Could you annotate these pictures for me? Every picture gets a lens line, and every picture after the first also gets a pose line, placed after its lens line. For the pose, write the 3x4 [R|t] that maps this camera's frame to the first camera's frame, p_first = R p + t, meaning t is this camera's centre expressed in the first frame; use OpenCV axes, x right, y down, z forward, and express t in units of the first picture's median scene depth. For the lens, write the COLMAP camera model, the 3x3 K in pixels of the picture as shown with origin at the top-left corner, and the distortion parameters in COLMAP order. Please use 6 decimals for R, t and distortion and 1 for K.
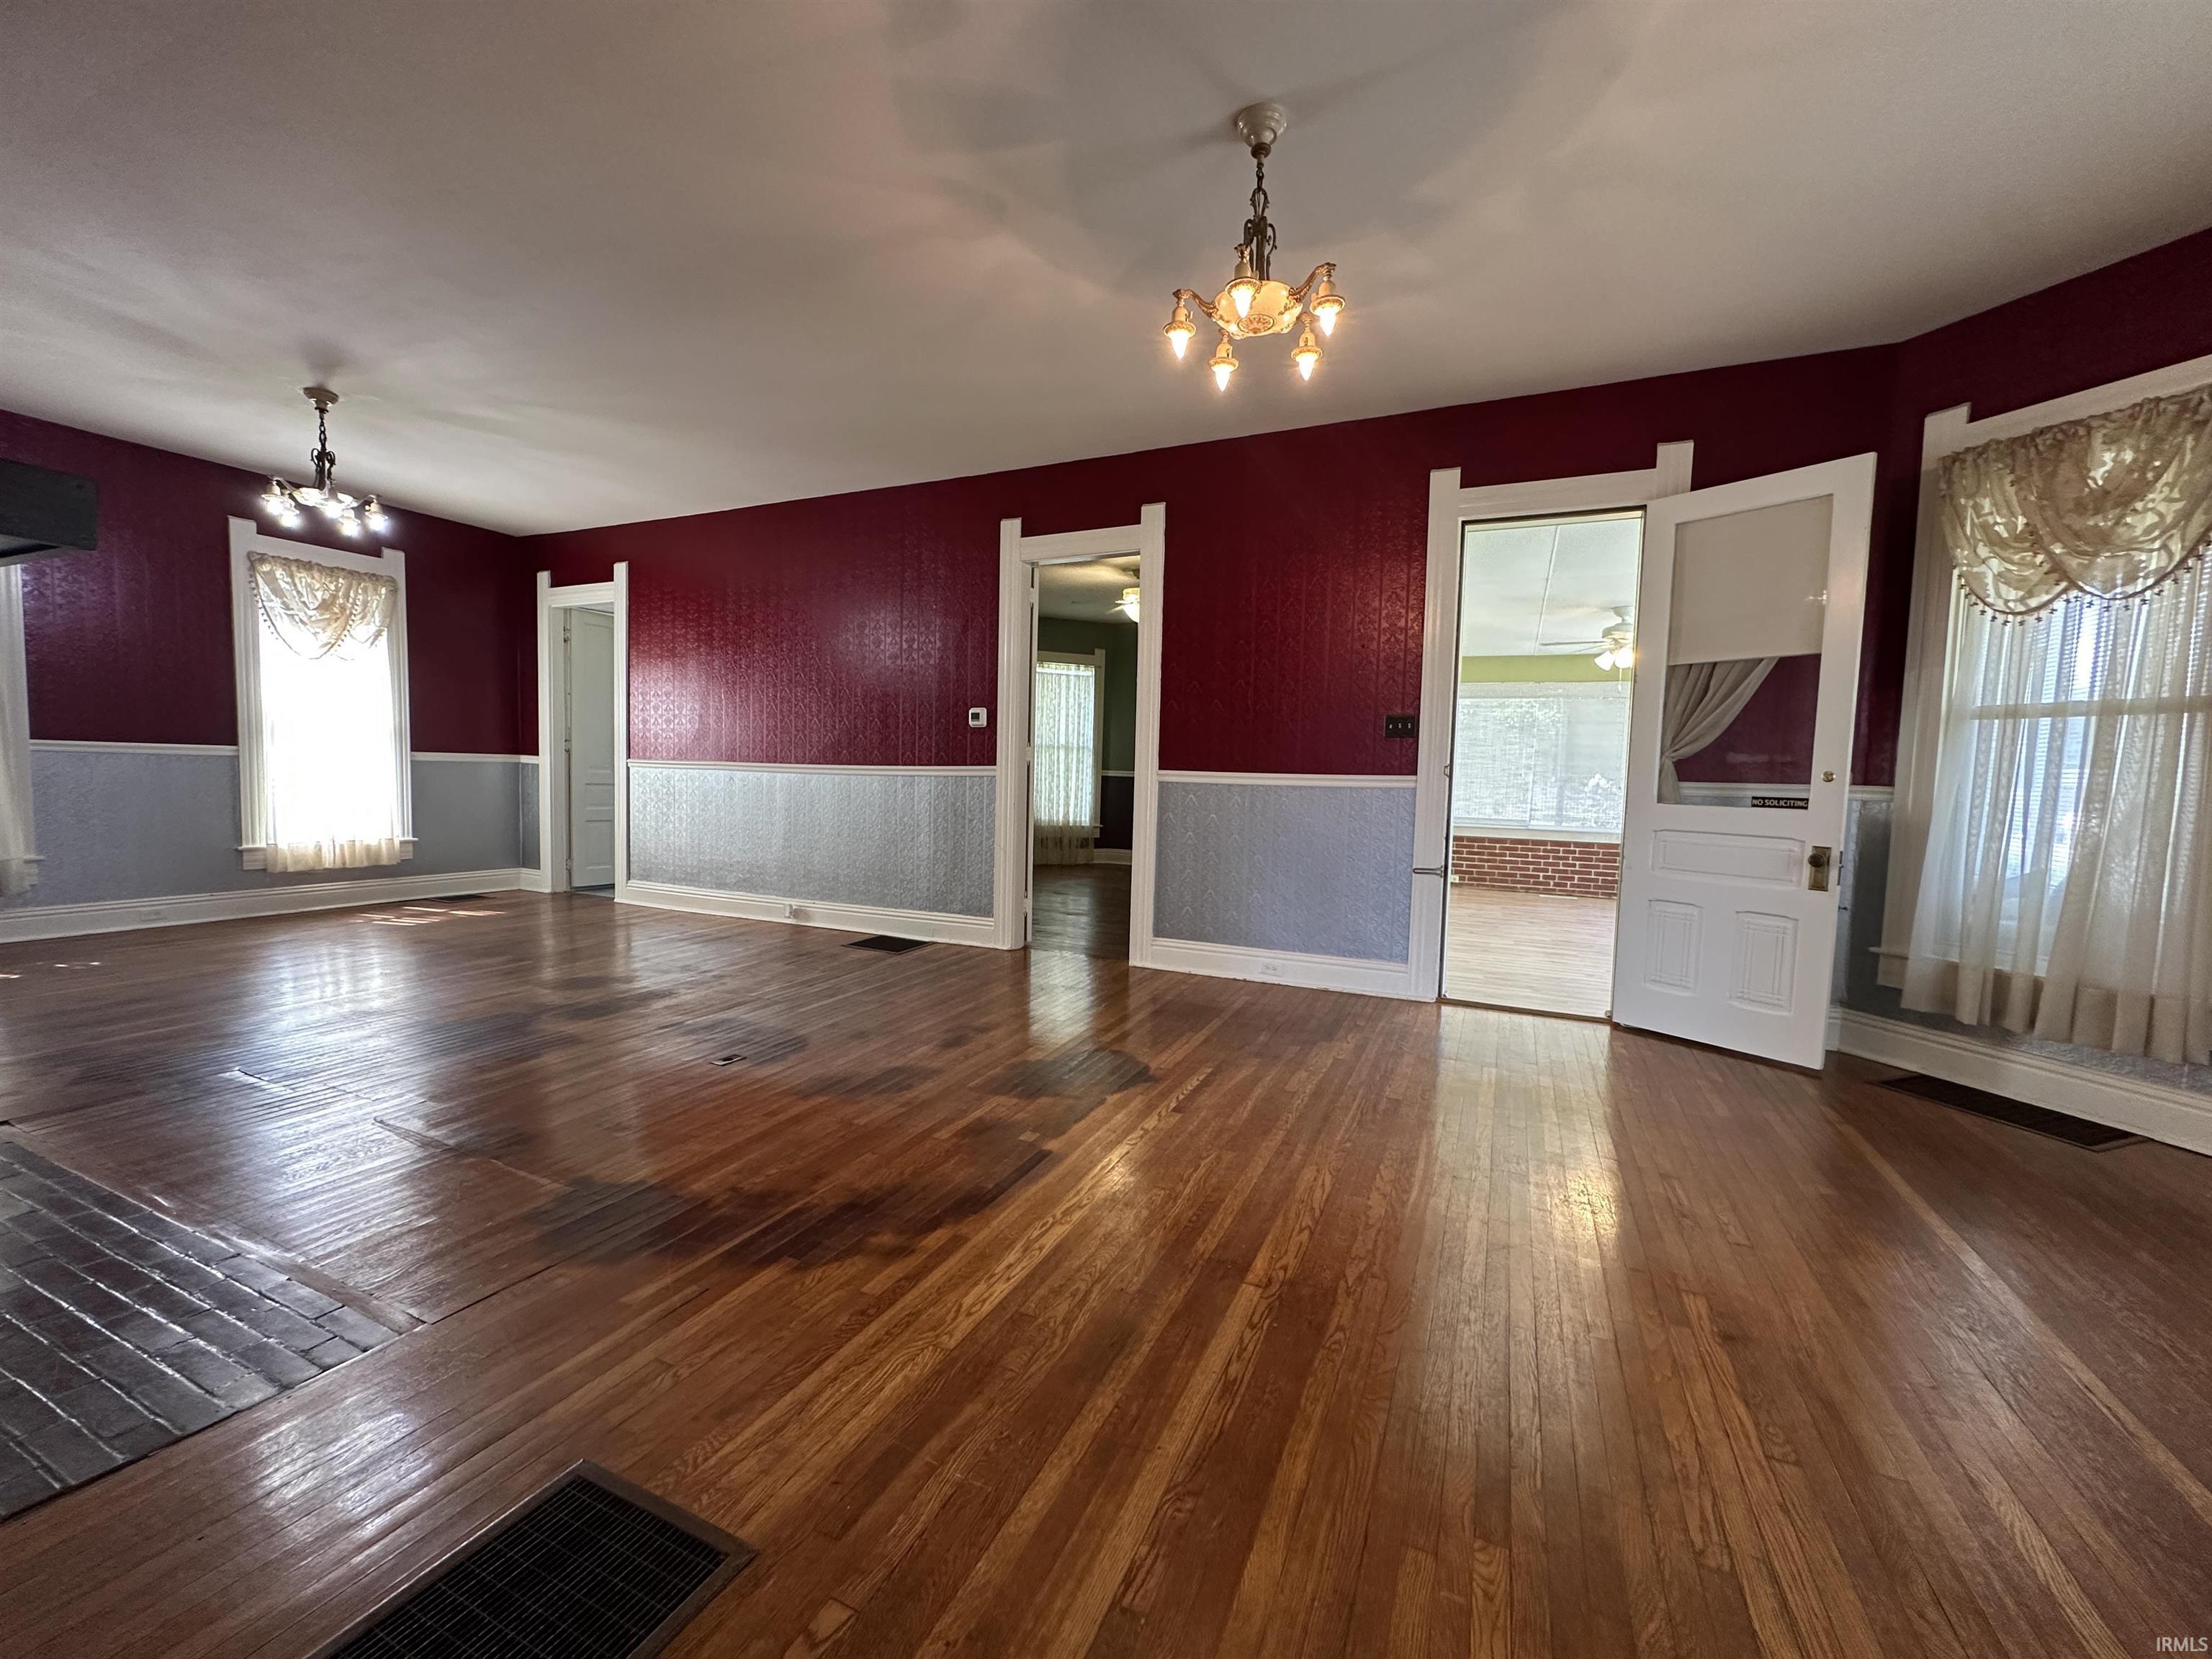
lens RADIAL K [[881.3, 0, 1107.8], [0, 881.3, 839.5], [0, 0, 1]] dist [-0.000566, -0.000105]
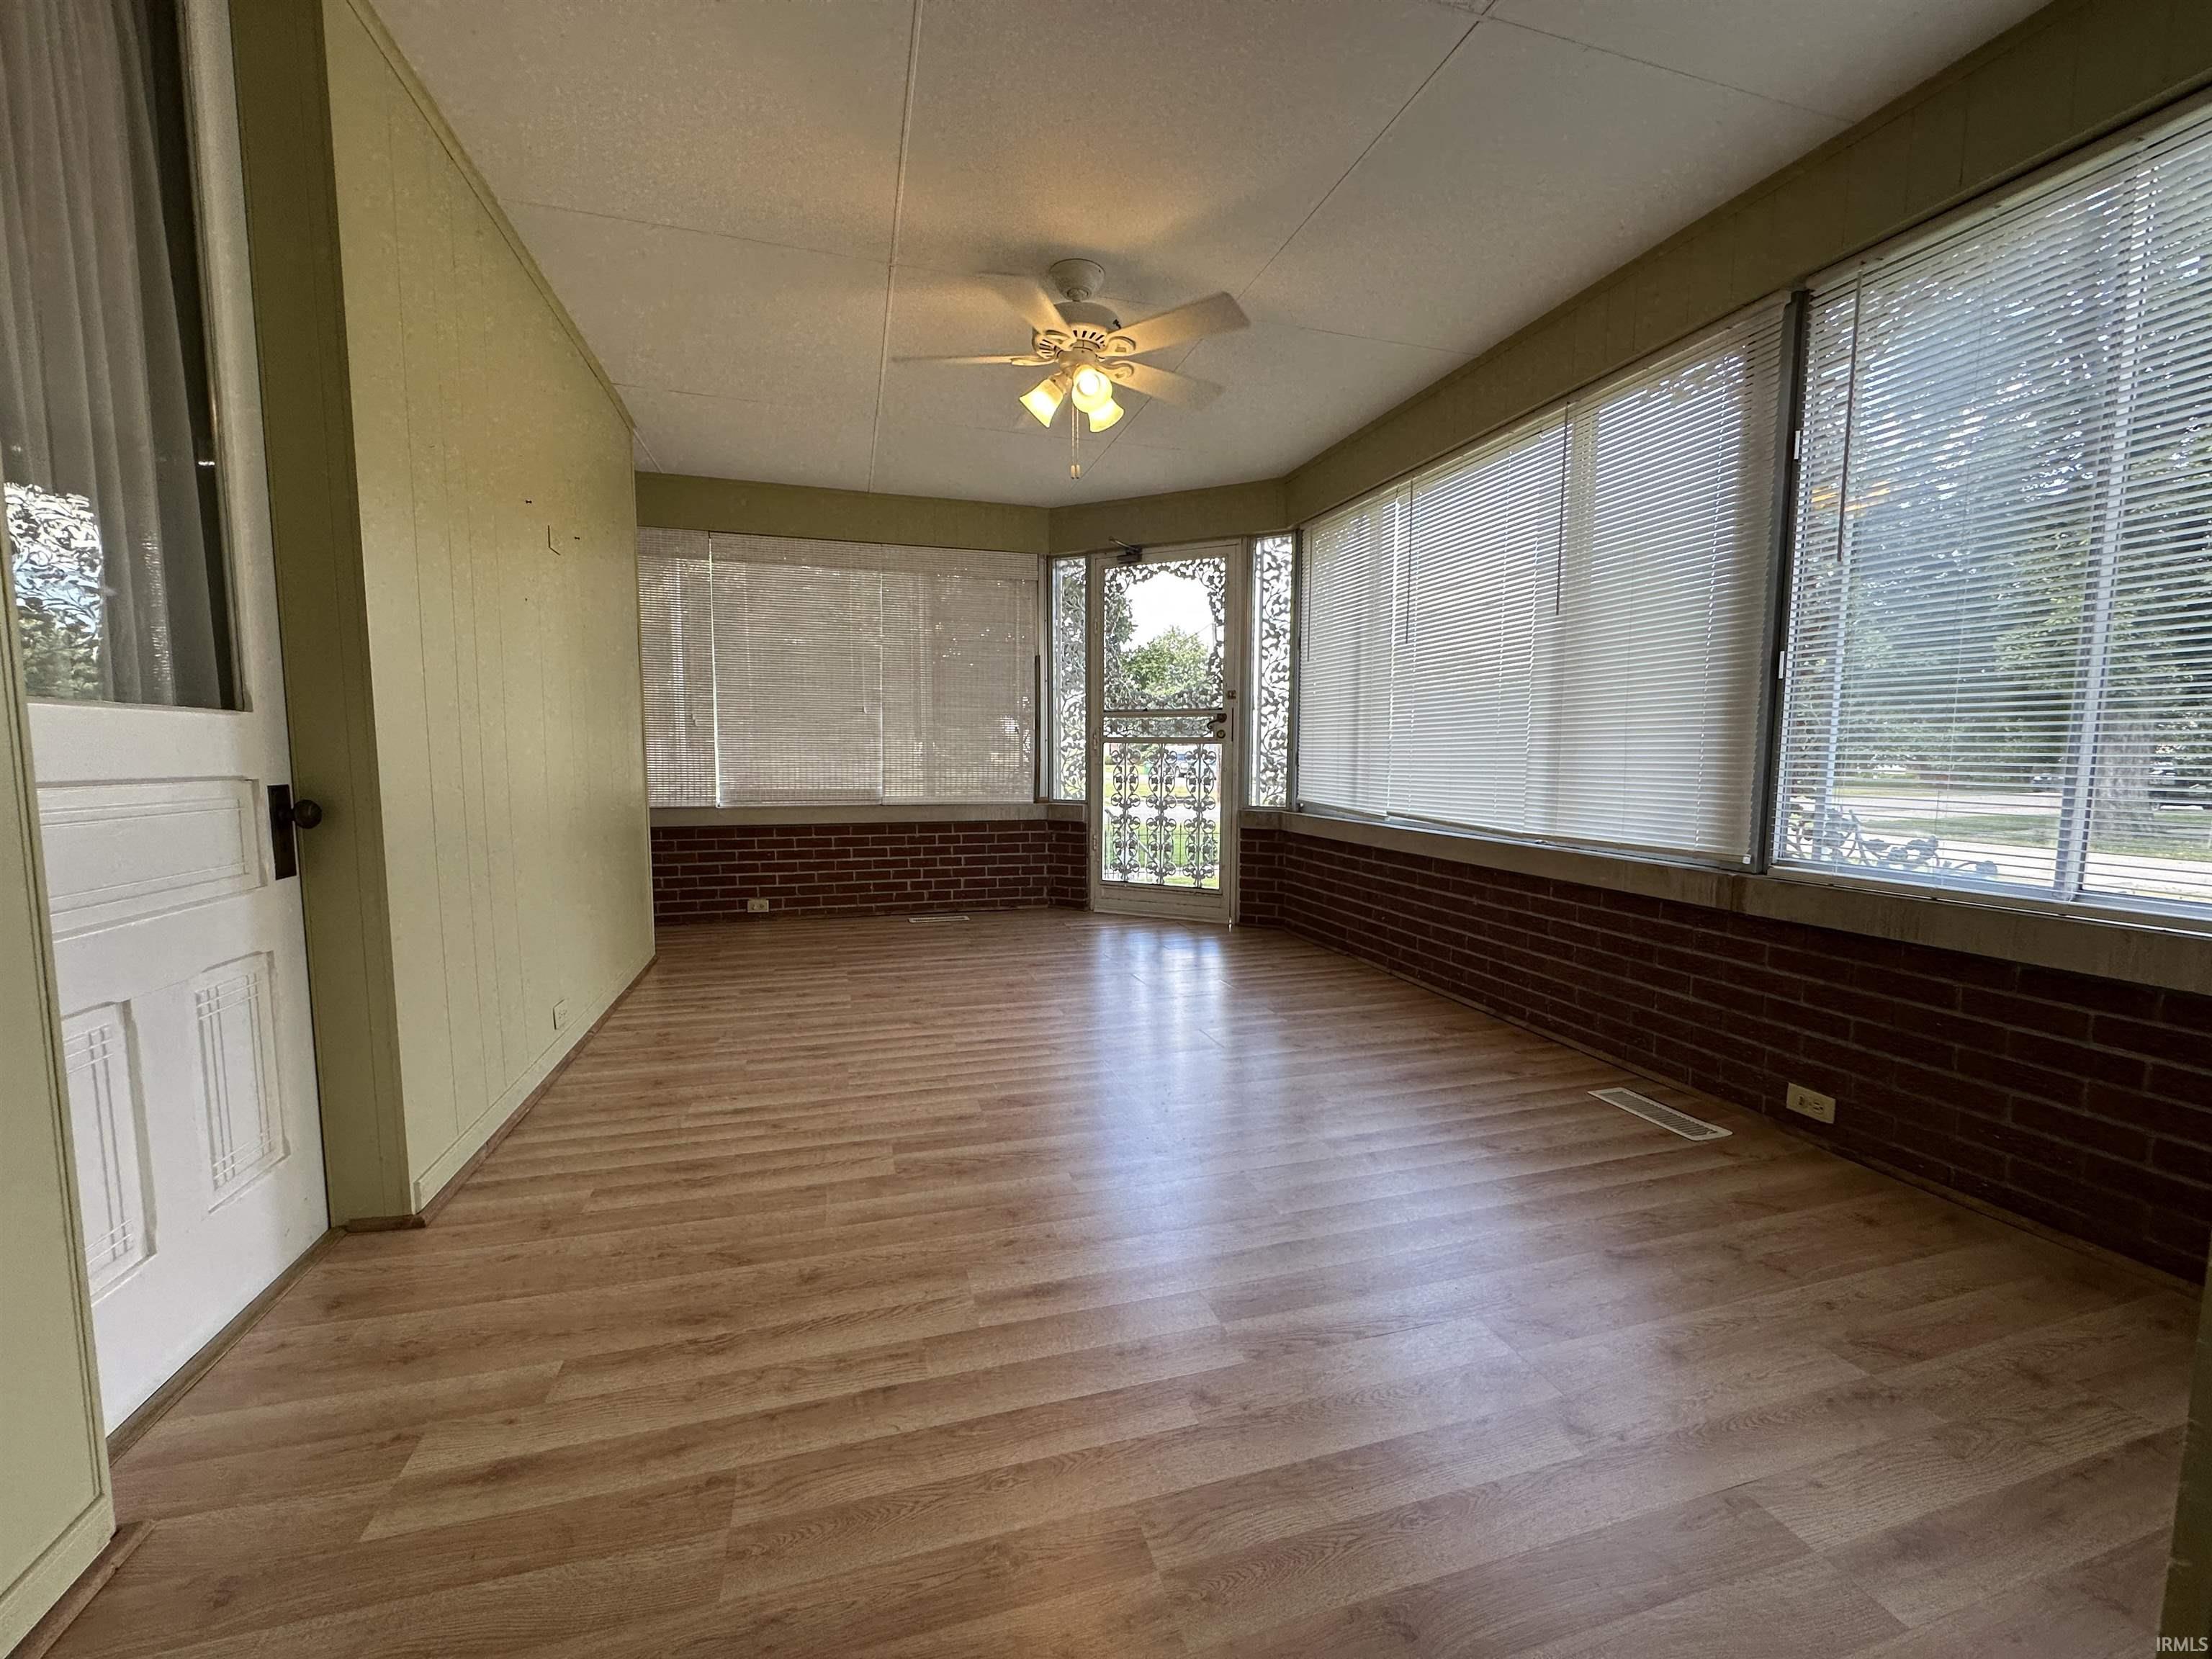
lens RADIAL K [[881.3, 0, 1107.1], [0, 881.3, 834.9], [0, 0, 1]] dist [-0.000566, -0.000105]
pose [[0.754547, -0.082099, 0.651090, 0.214214], [0.063385, 0.996622, 0.052211, -0.013179], [-0.653177, 0.001874, 0.757203, 0.473759]]
